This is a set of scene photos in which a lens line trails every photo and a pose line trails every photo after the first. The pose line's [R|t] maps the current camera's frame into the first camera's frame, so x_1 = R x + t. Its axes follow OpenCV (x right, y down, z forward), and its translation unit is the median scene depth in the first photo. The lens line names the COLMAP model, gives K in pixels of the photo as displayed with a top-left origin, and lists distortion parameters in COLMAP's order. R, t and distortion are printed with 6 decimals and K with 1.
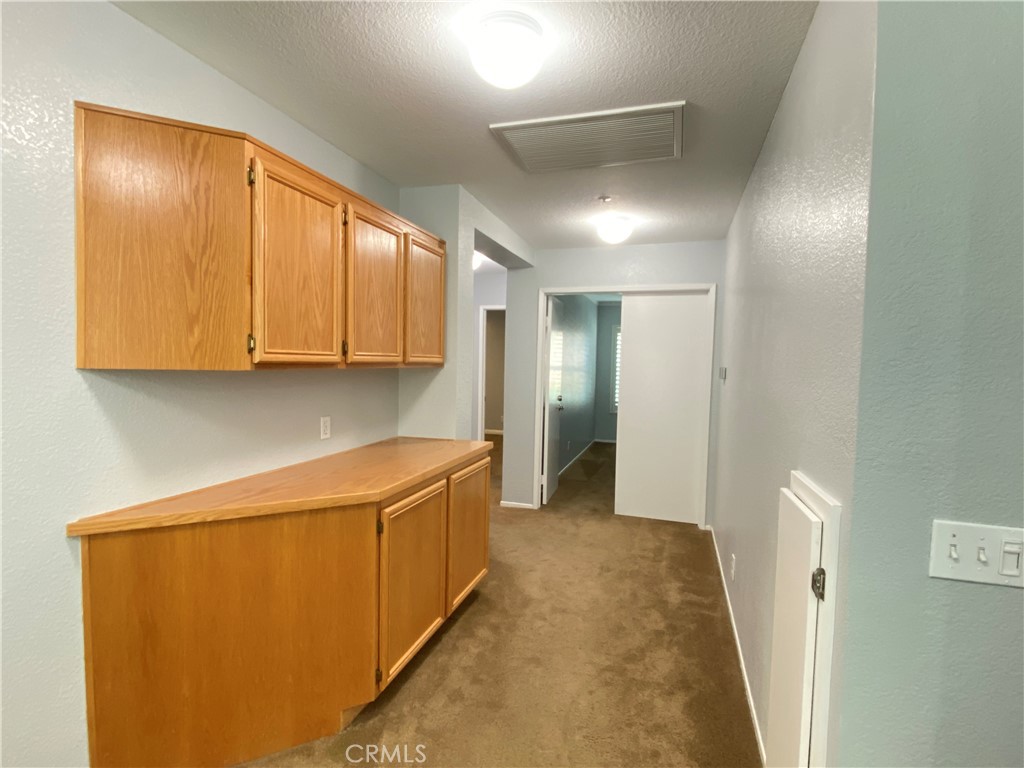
lens RADIAL K [[513.6, 0, 512.0], [0, 513.6, 384.0], [0, 0, 1]] dist [0.000382, 0.000004]
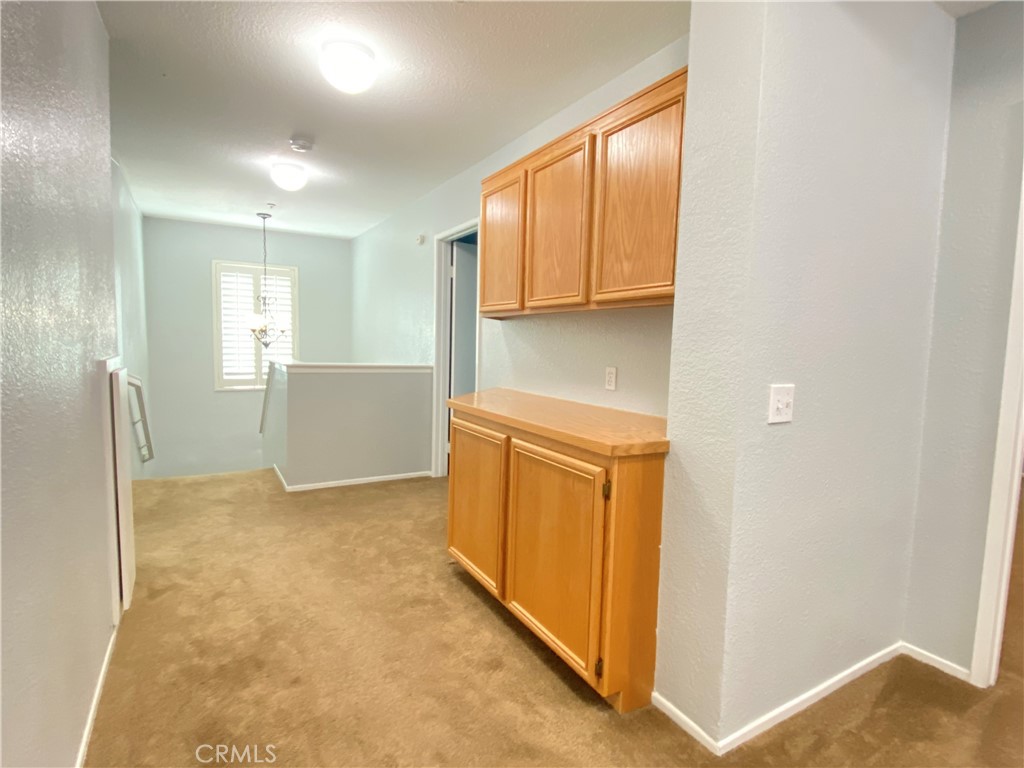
lens RADIAL K [[513.6, 0, 512.0], [0, 513.6, 384.0], [0, 0, 1]] dist [0.000382, 0.000004]
pose [[-0.676861, 0.047318, -0.734588, 0.481195], [-0.051678, 0.992415, 0.111543, -0.001585], [0.734294, 0.113462, -0.669282, 1.568403]]
